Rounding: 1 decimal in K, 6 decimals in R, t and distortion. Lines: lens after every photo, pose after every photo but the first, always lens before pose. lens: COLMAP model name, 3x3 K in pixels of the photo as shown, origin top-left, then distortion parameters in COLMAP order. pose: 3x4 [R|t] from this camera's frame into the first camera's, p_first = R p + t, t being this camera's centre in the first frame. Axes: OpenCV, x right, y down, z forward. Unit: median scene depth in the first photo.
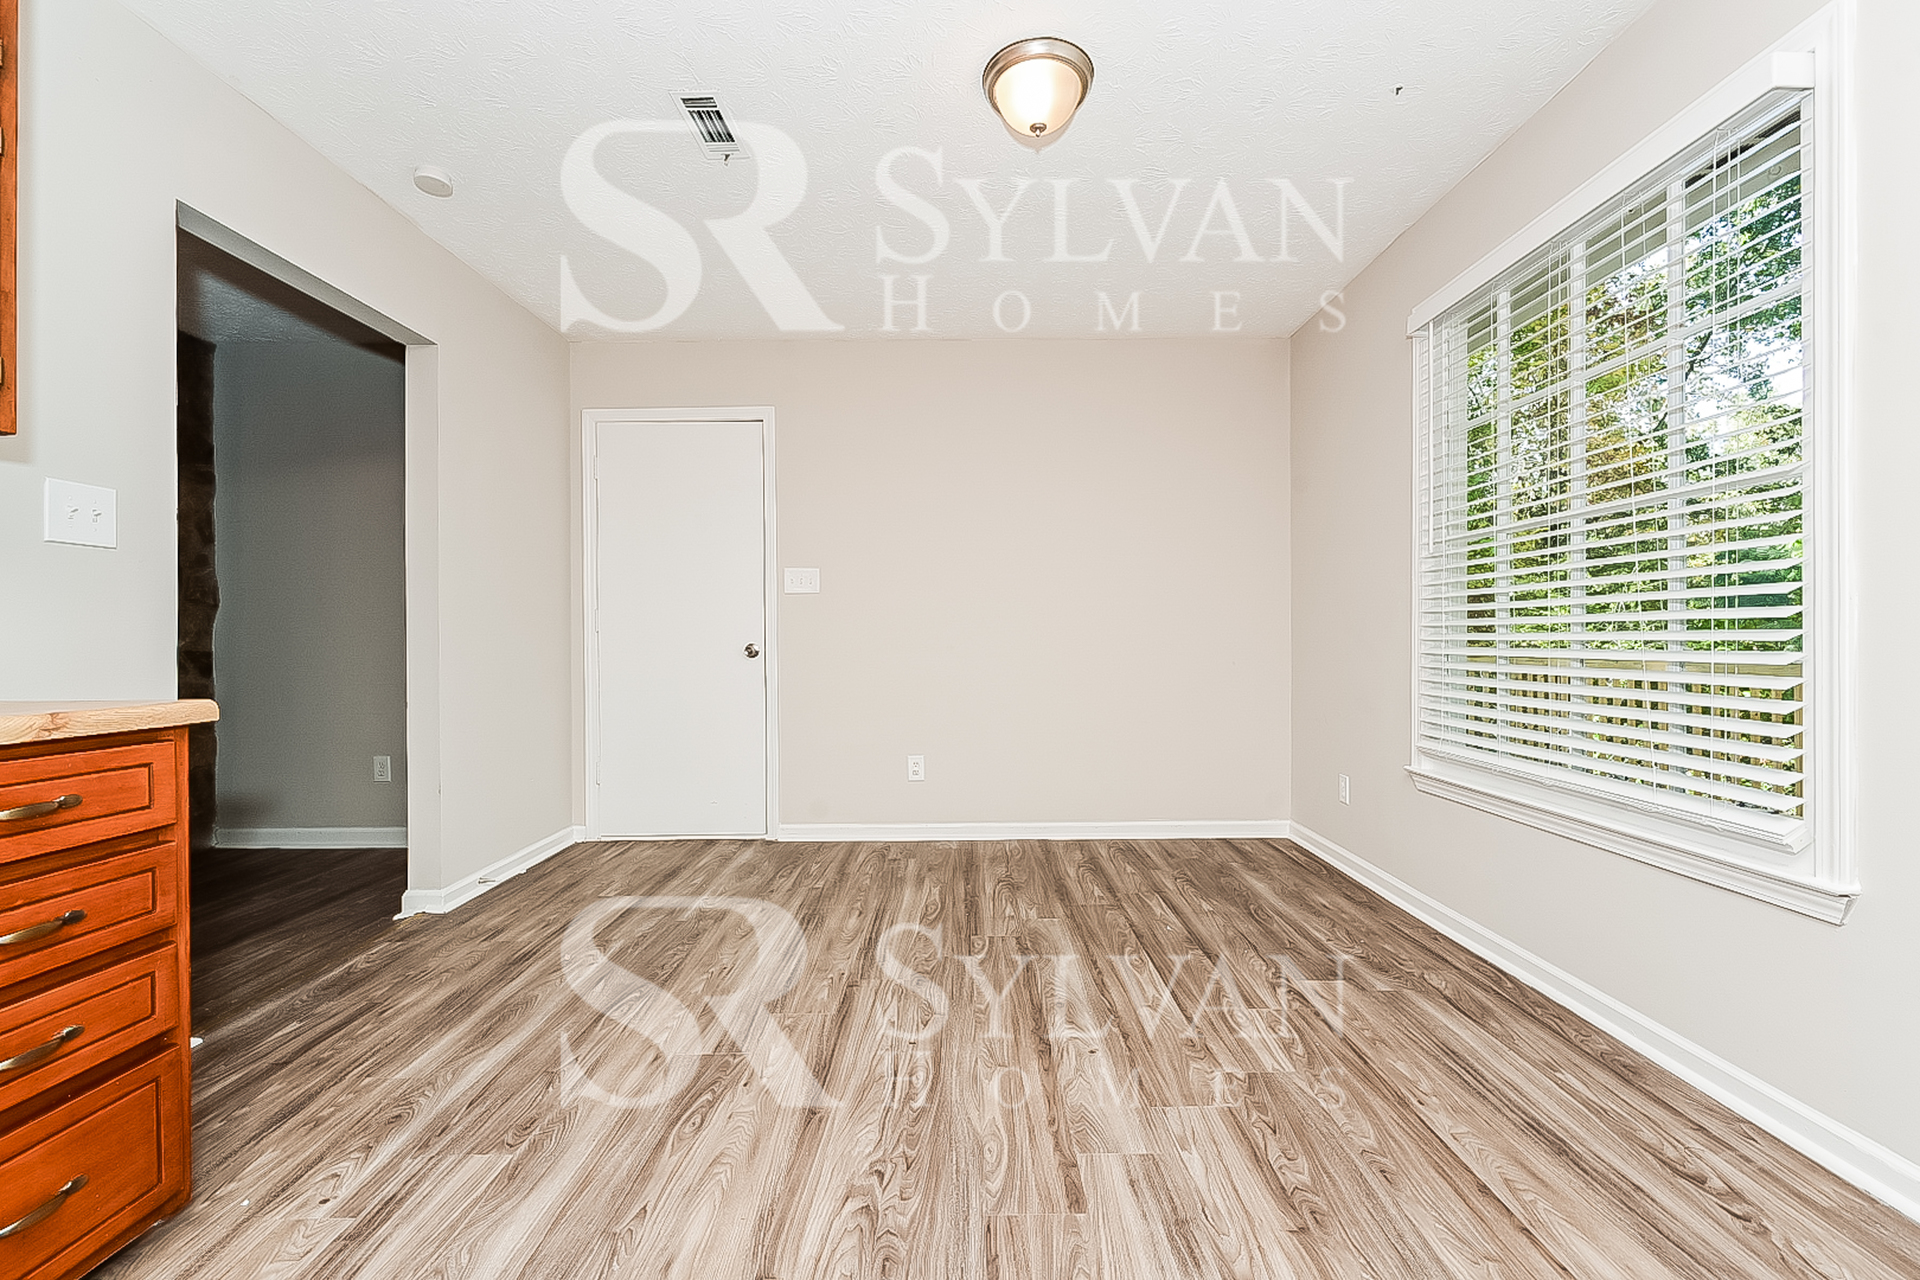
lens RADIAL K [[764.8, 0, 961.1], [0, 764.8, 651.6], [0, 0, 1]] dist [0.004304, 0.000240]
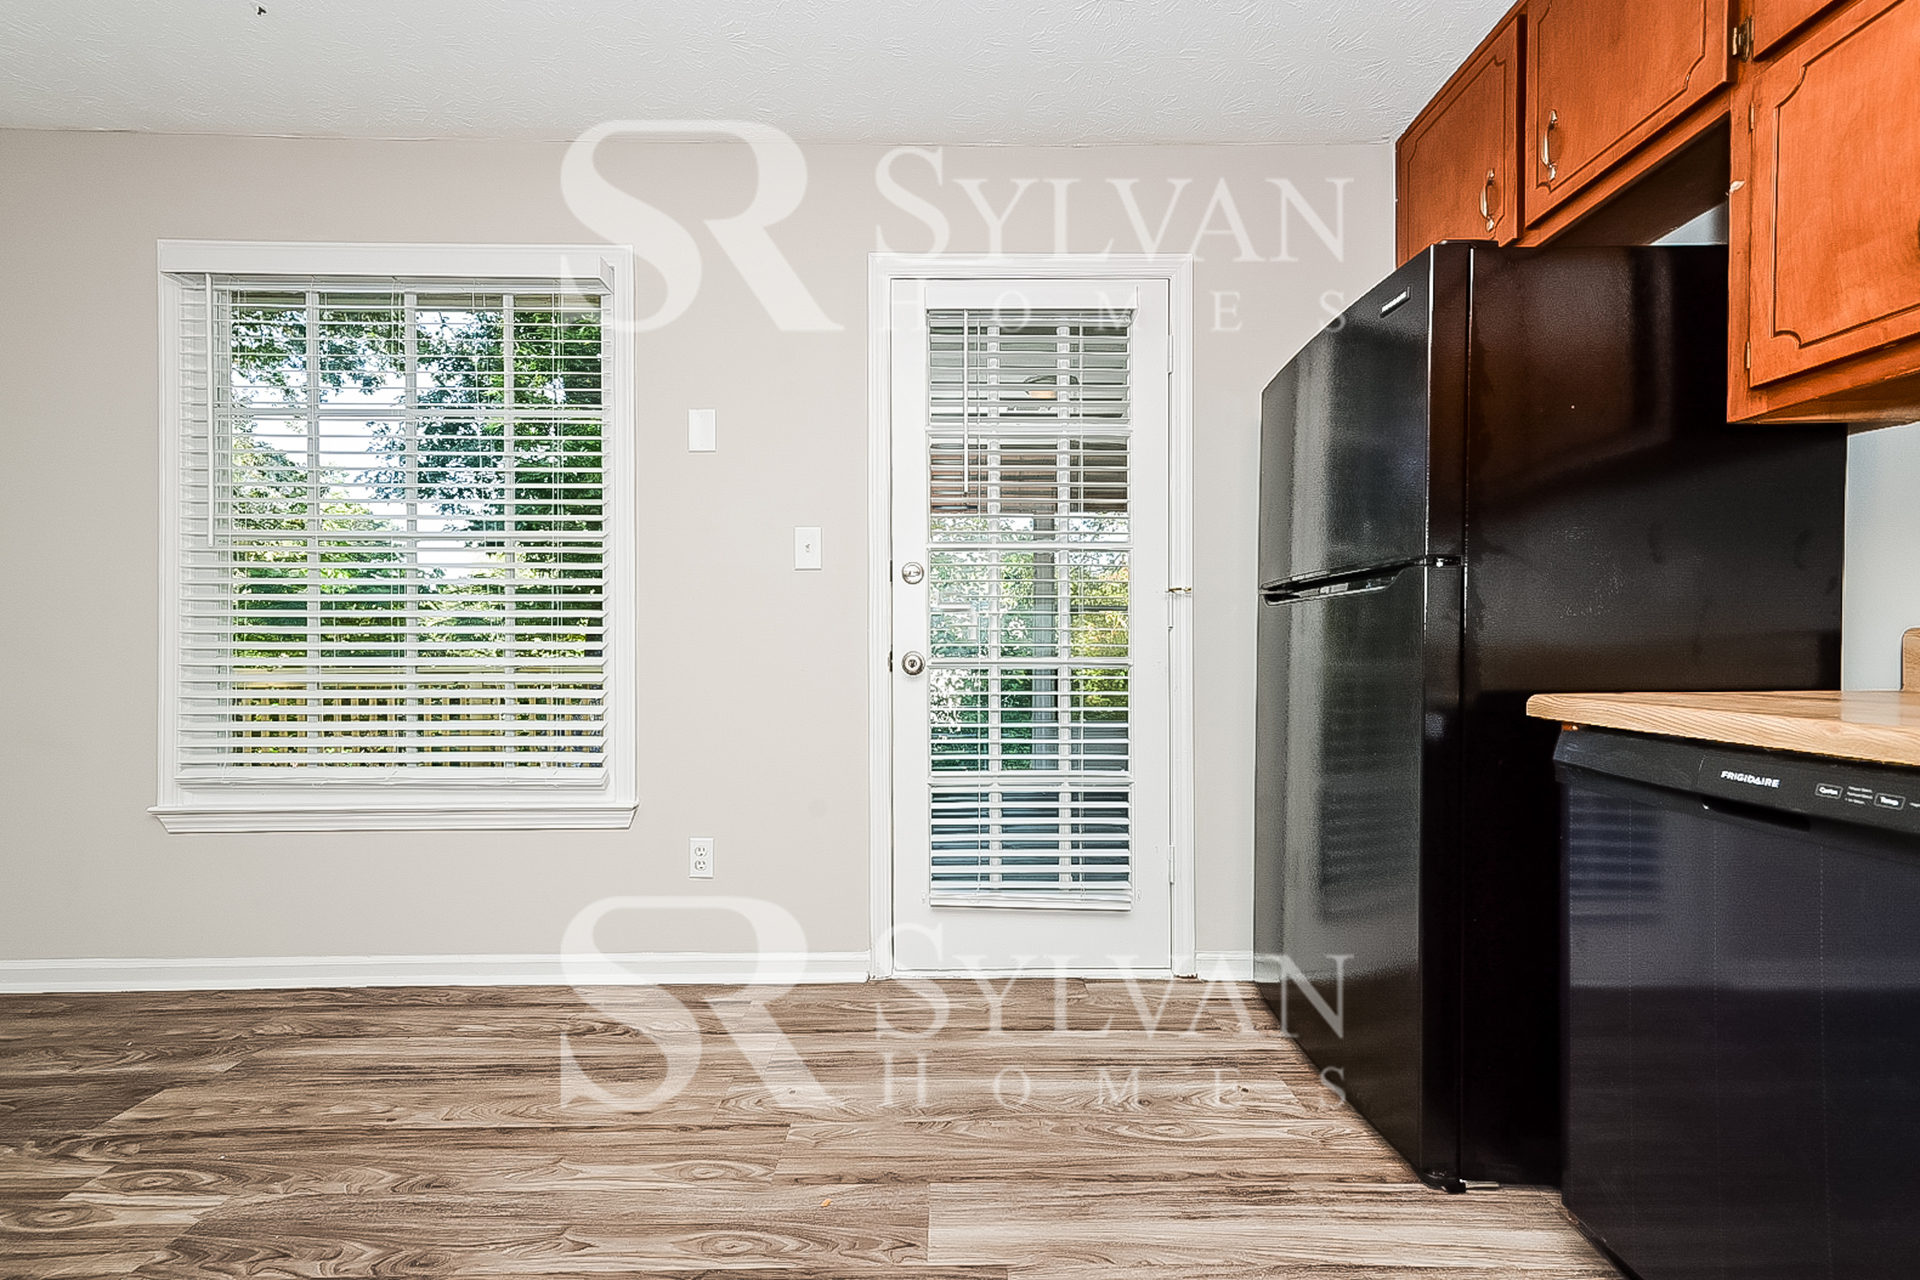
lens RADIAL K [[764.8, 0, 957.0], [0, 764.8, 652.8], [0, 0, 1]] dist [0.004304, 0.000240]
pose [[-0.005180, 0.002960, 0.999982, -0.327431], [0.016979, 0.999852, -0.002872, 0.008413], [-0.999842, 0.016964, -0.005230, 0.237735]]
